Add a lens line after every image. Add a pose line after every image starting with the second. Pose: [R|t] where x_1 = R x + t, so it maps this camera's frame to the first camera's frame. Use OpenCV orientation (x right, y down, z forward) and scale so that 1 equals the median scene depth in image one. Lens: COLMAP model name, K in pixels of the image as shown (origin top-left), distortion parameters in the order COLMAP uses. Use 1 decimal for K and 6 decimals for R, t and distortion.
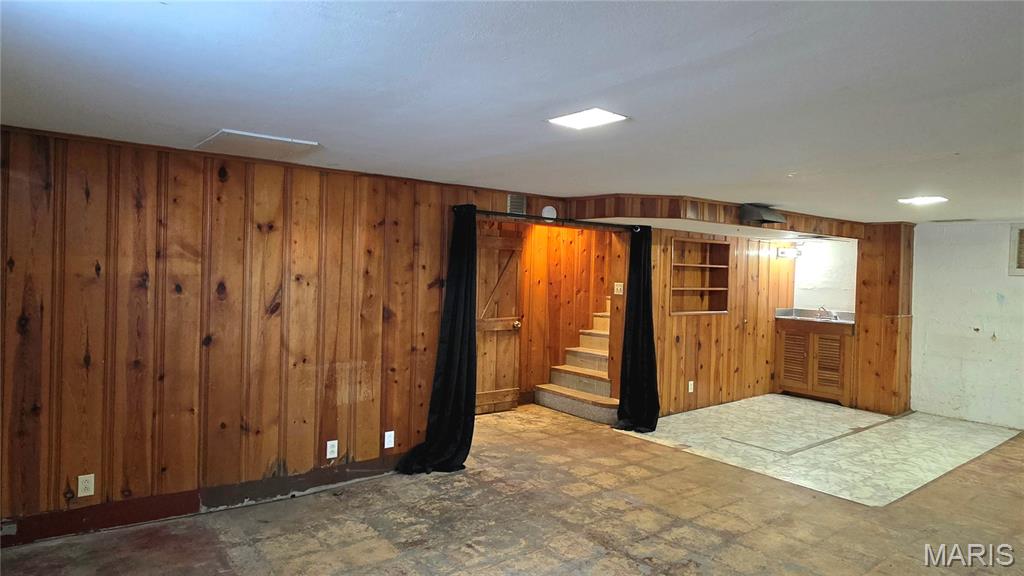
lens RADIAL K [[586.9, 0, 513.1], [0, 586.9, 281.4], [0, 0, 1]] dist [-0.006327, -0.001131]
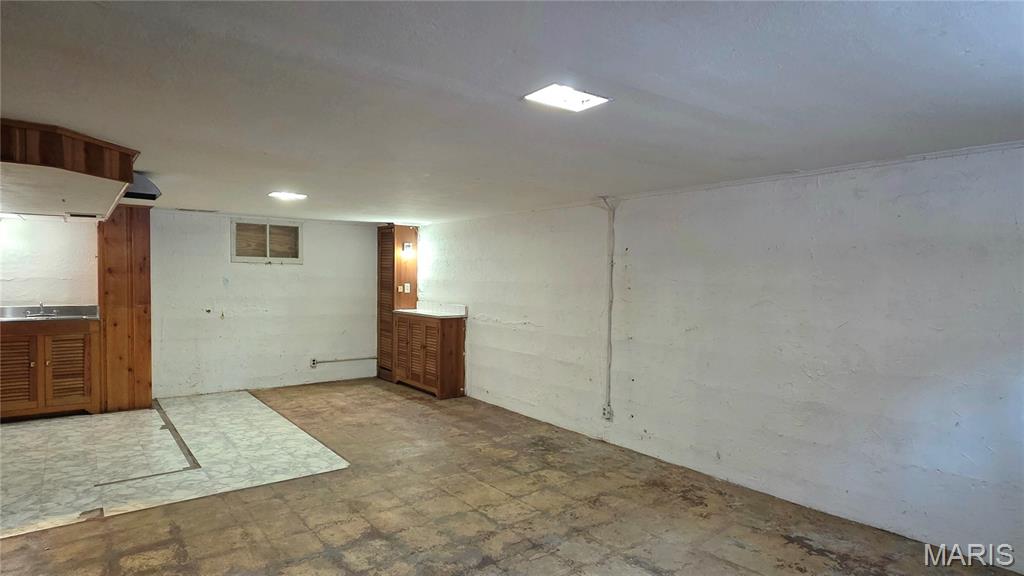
lens RADIAL K [[586.9, 0, 513.0], [0, 586.9, 292.0], [0, 0, 1]] dist [-0.006327, -0.001131]
pose [[0.007976, -0.053465, 0.998538, -0.380524], [0.009972, 0.998524, 0.053385, -0.008719], [-0.999918, 0.009531, 0.008498, 0.507824]]
